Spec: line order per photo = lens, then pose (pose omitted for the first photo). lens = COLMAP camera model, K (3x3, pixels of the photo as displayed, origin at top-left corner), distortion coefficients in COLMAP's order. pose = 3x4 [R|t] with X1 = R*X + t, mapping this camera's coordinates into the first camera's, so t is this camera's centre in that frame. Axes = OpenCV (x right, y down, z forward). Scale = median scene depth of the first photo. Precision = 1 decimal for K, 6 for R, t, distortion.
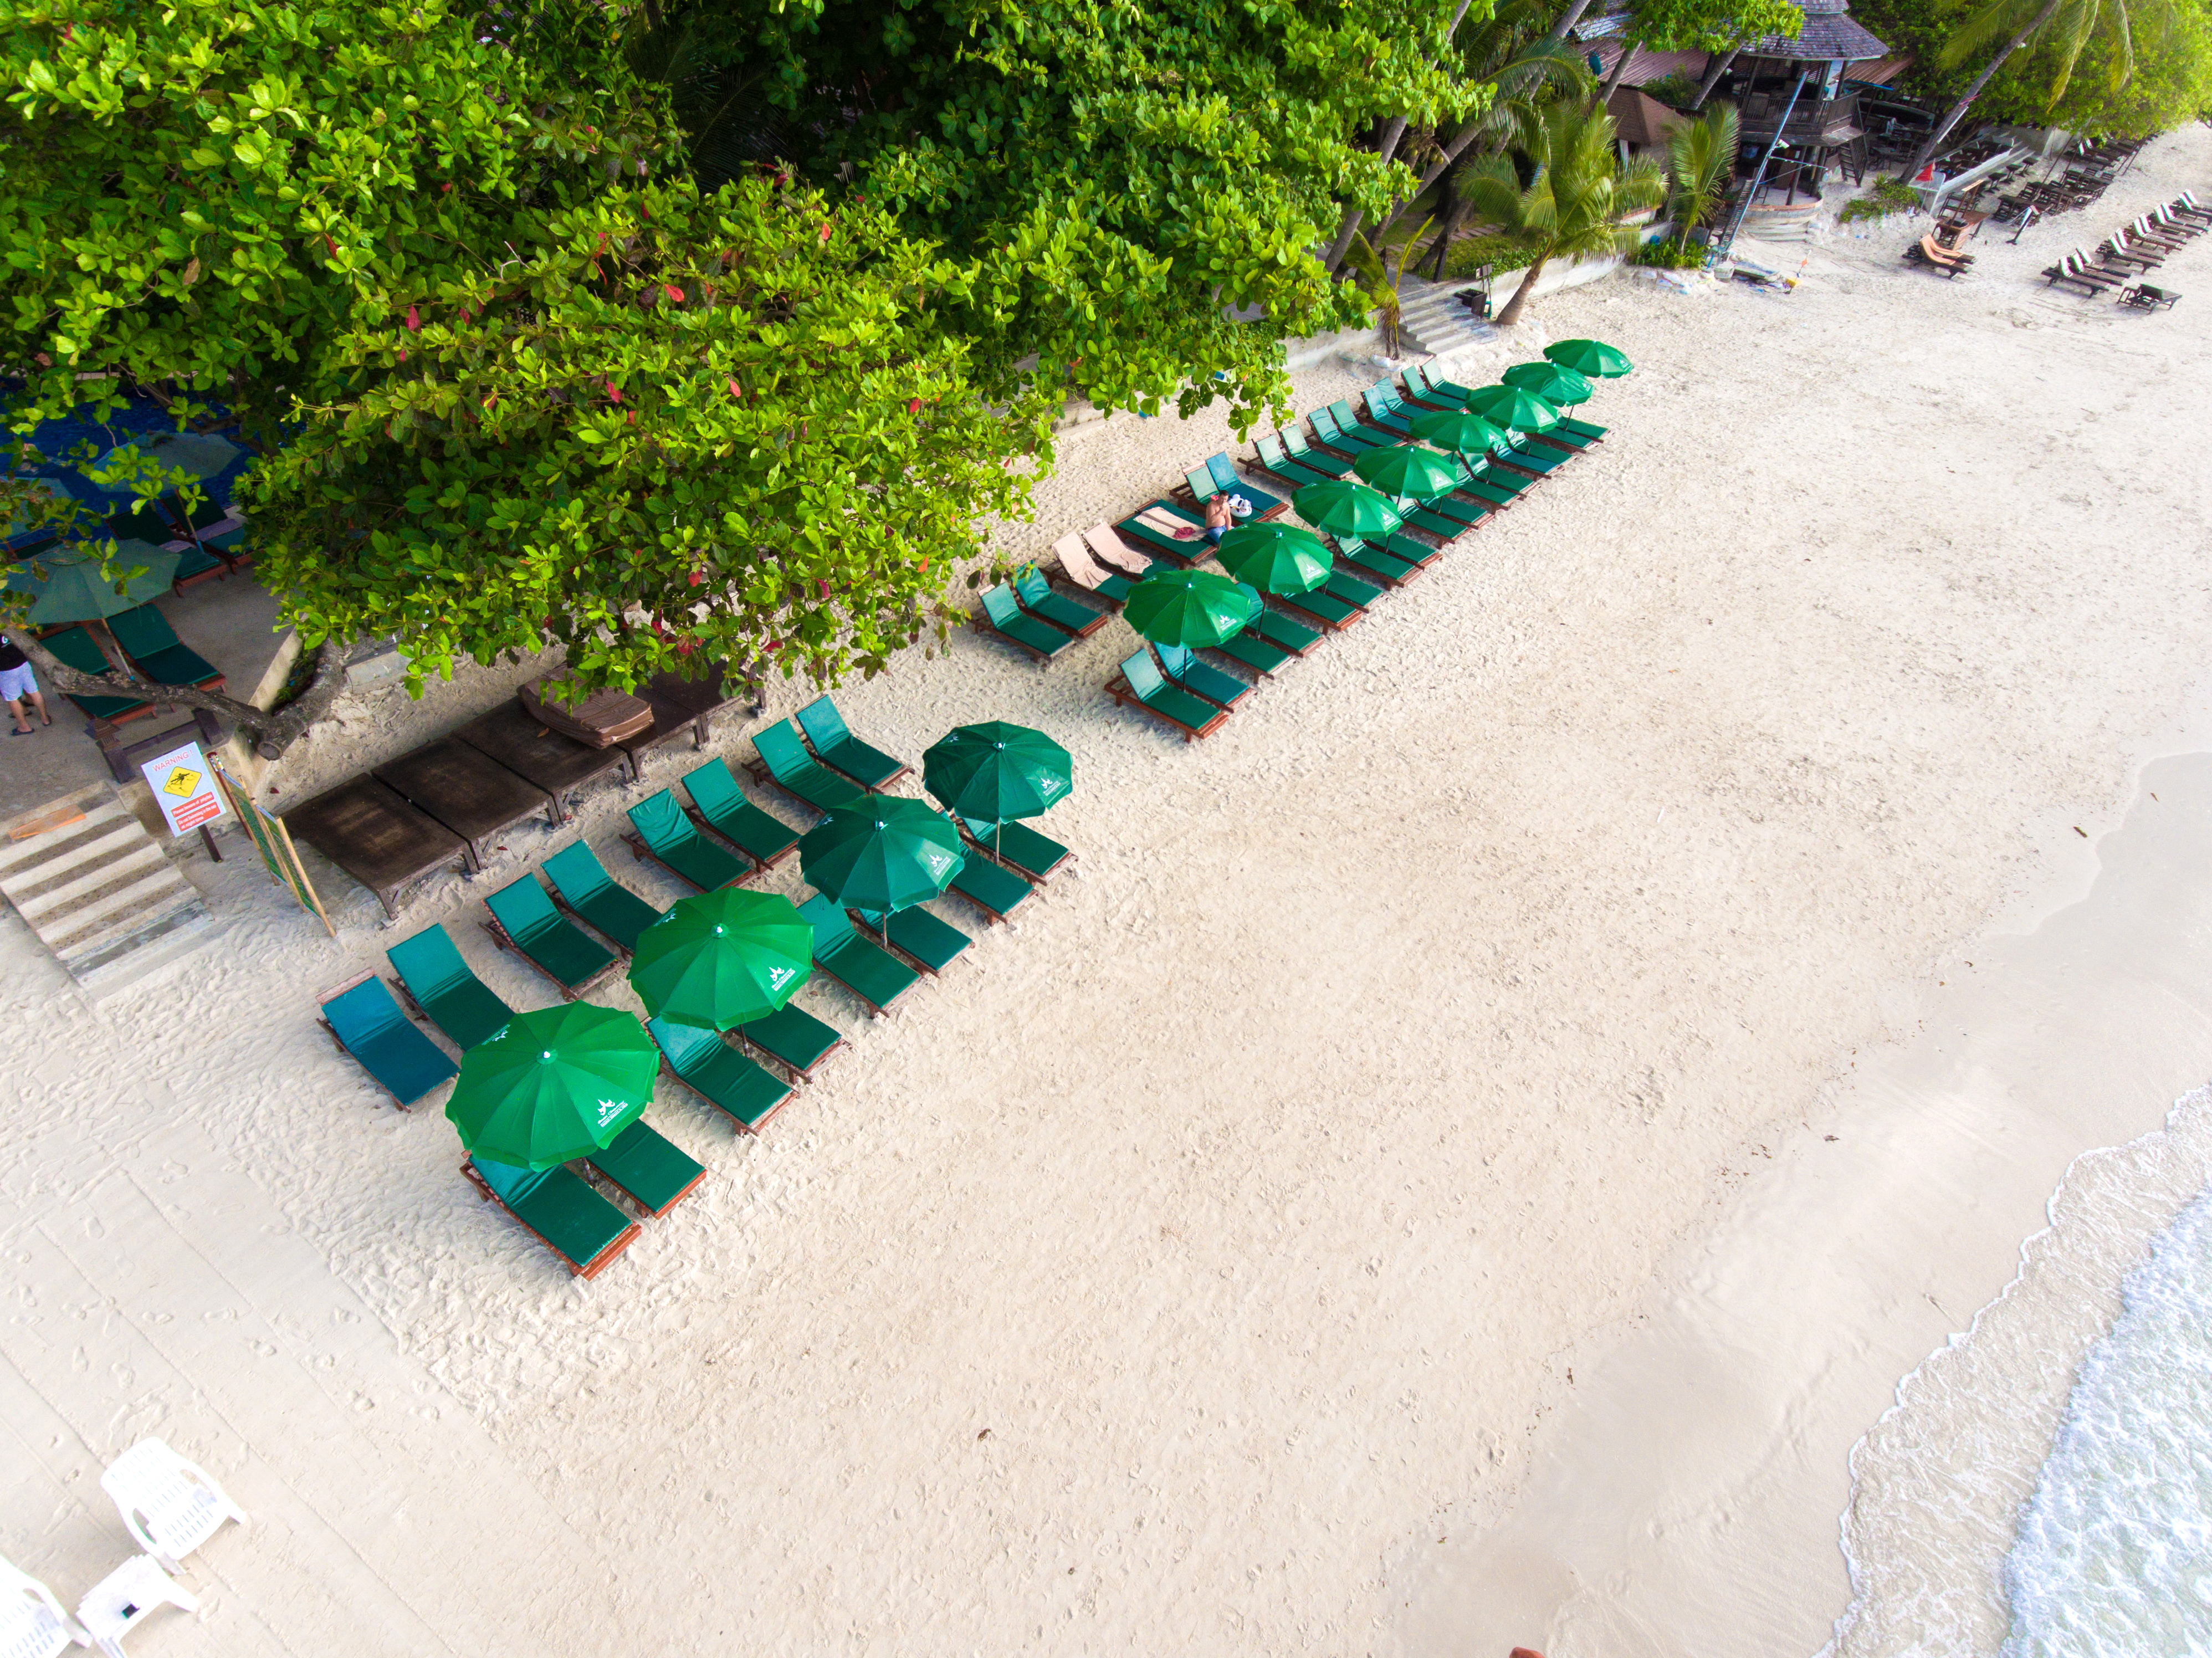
lens RADIAL K [[1304.2, 0, 1099.8], [0, 1304.2, 835.4], [0, 0, 1]] dist [-0.004721, -0.001762]
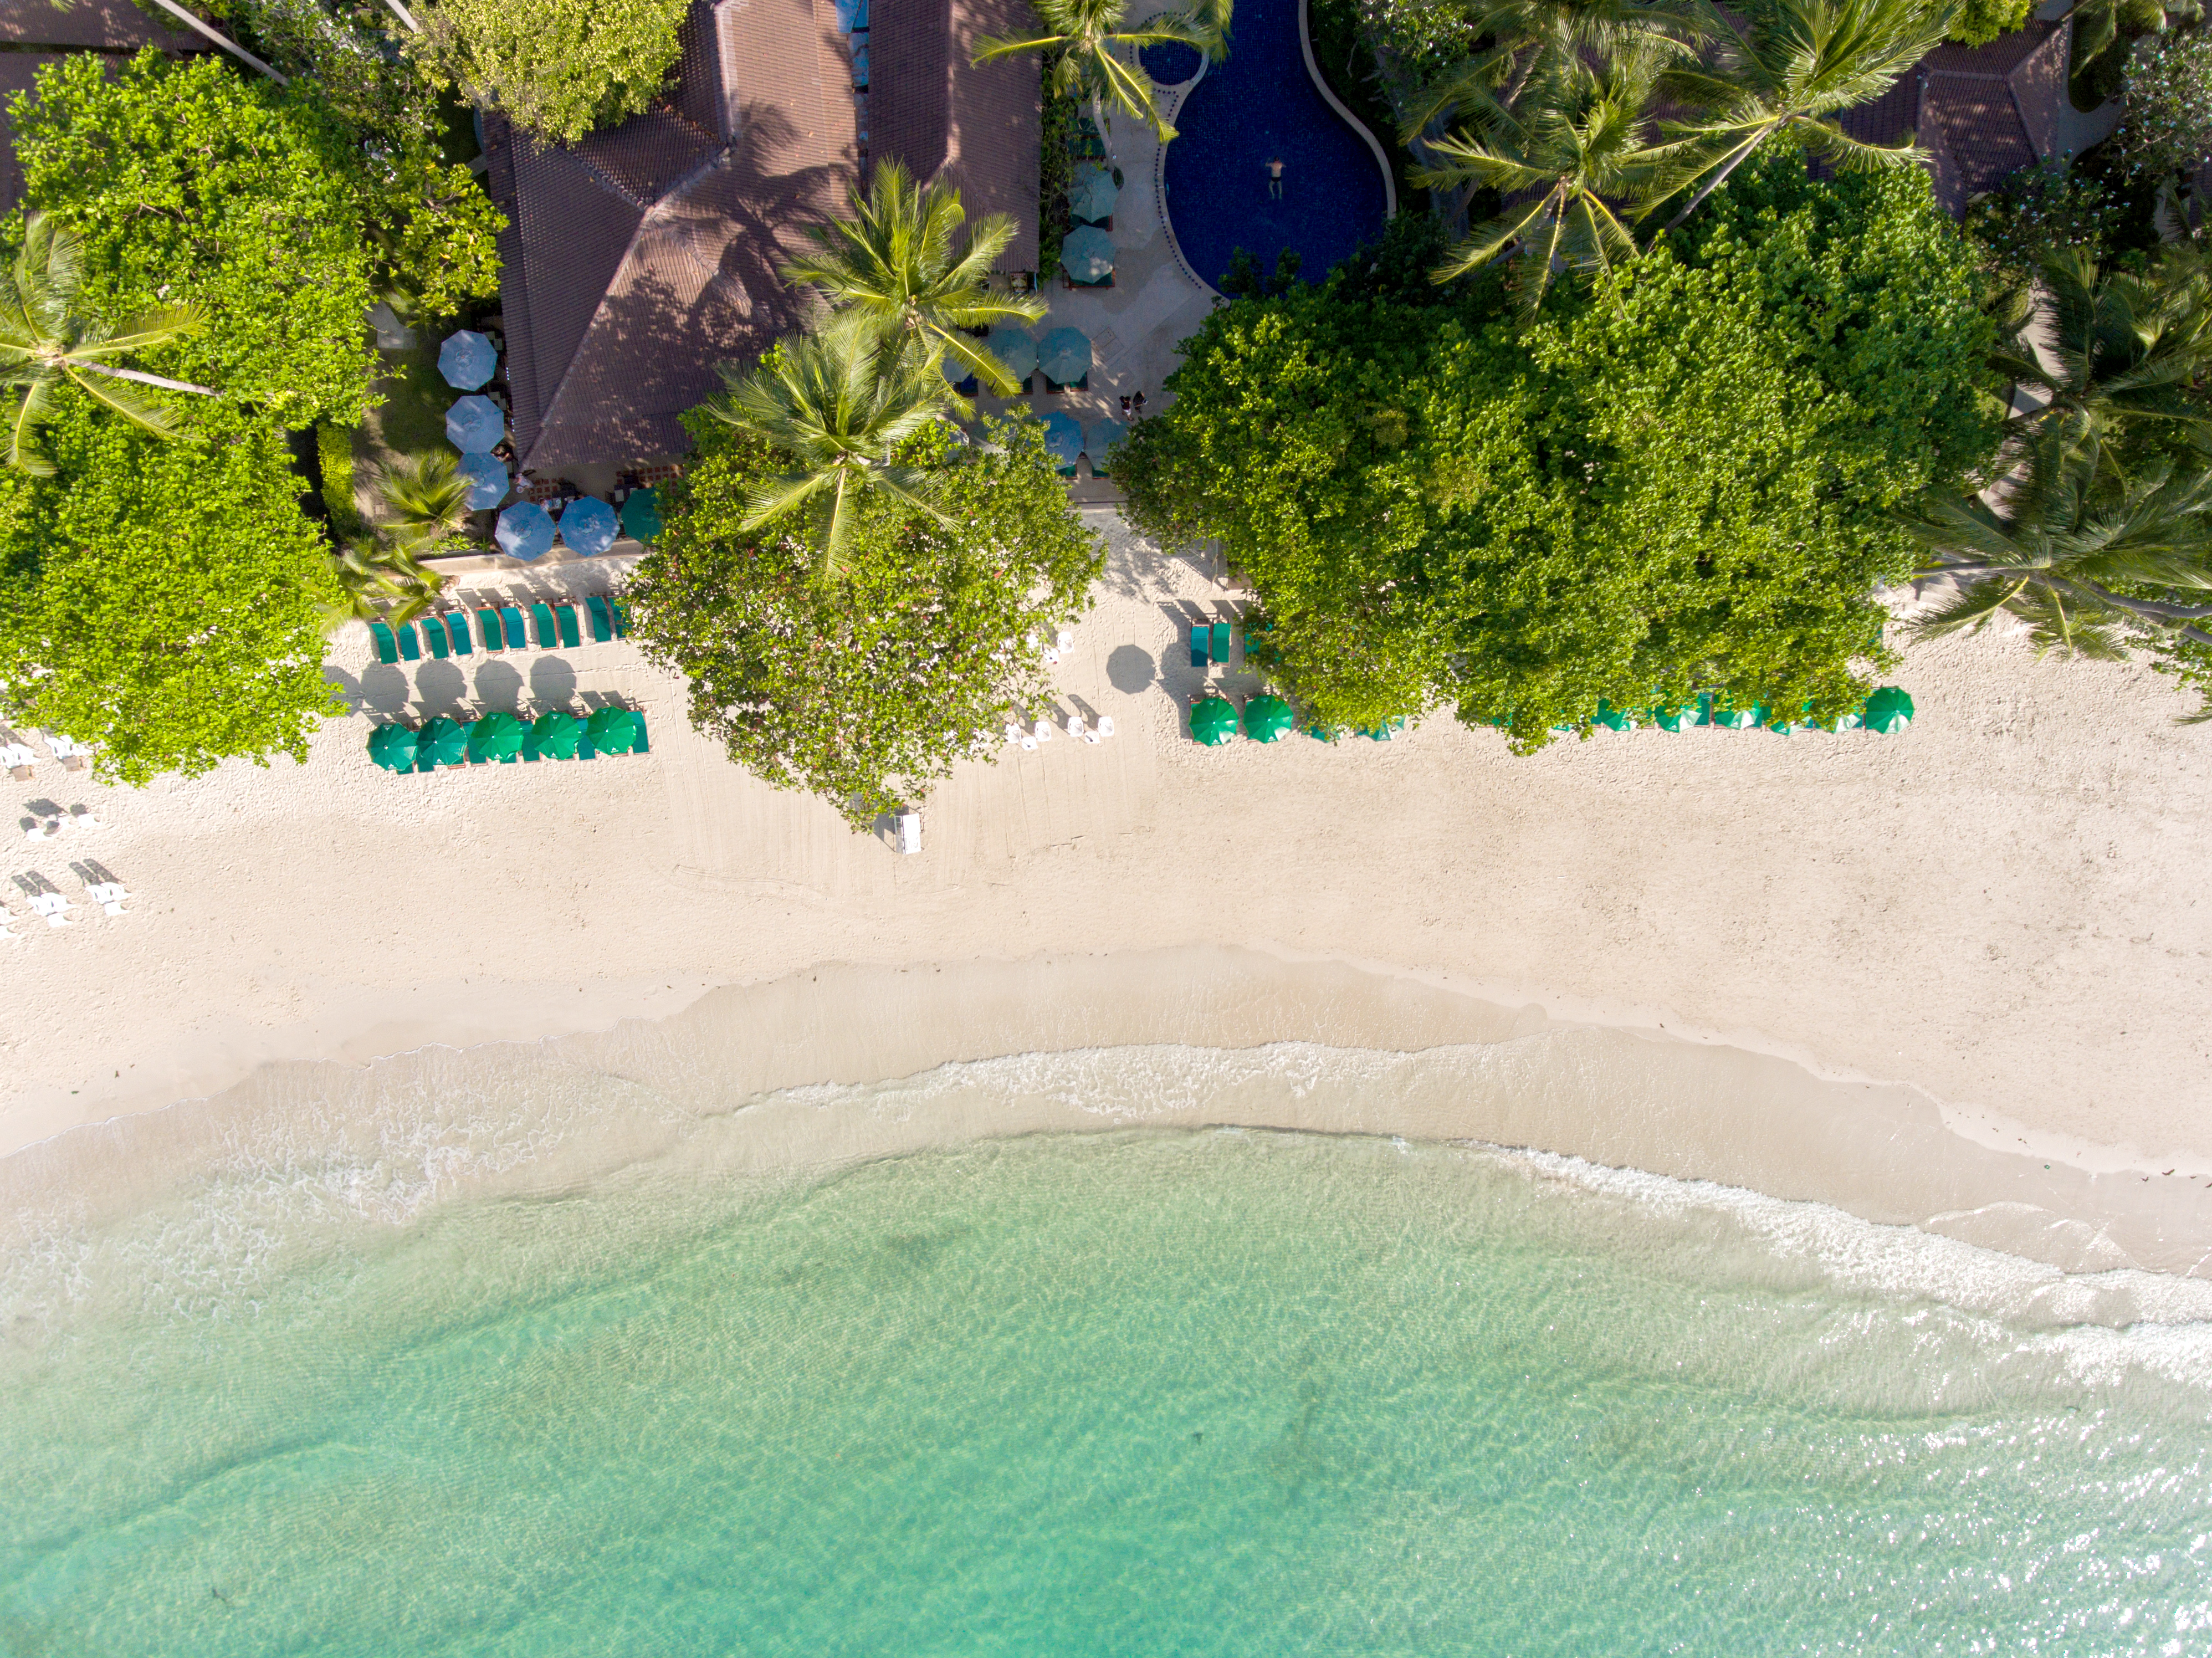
lens RADIAL K [[1333.9, 0, 1096.5], [0, 1333.9, 826.8], [0, 0, 1]] dist [0.001315, -0.001917]
pose [[0.624479, 0.780870, 0.016354, -0.345405], [-0.476773, 0.364534, 0.799877, -2.126134], [0.618639, -0.507303, 0.599941, -1.401846]]
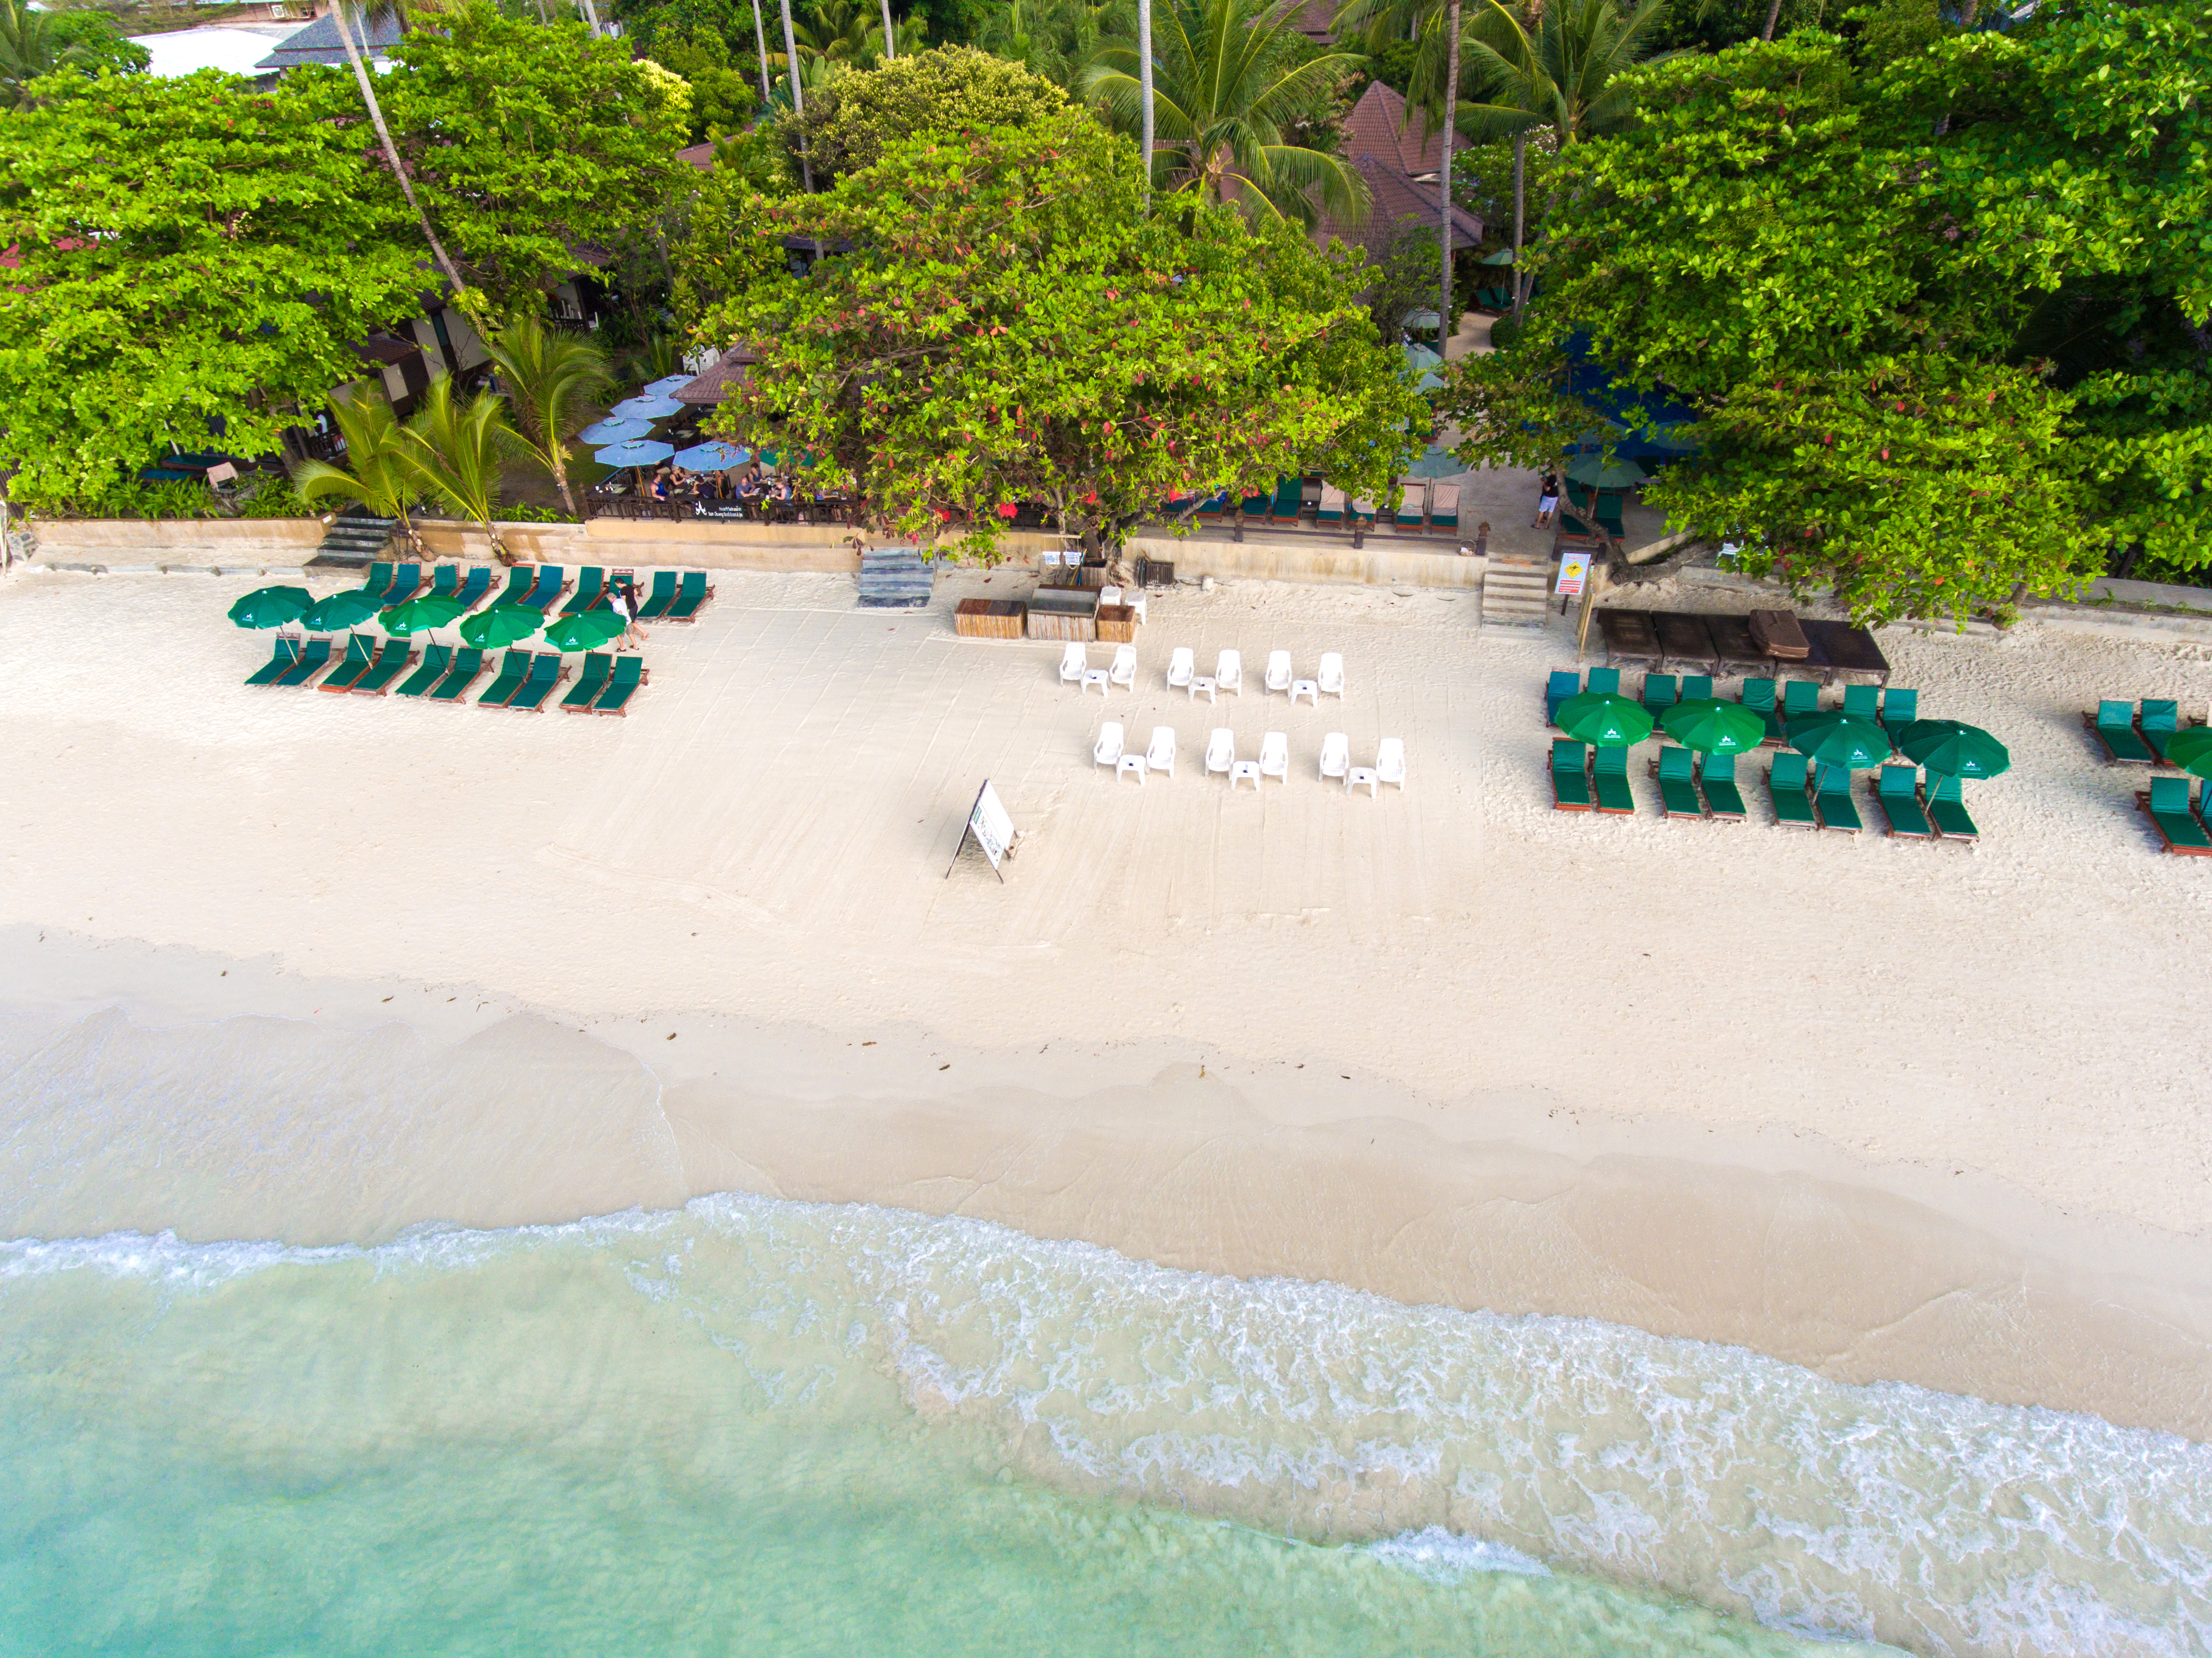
lens RADIAL K [[1333.9, 0, 1096.5], [0, 1333.9, 826.8], [0, 0, 1]] dist [0.001315, -0.001917]
pose [[0.426457, 0.484380, -0.763879, 0.729264], [-0.544393, 0.811886, 0.210899, 0.240456], [0.722337, 0.325911, 0.609927, -0.647604]]
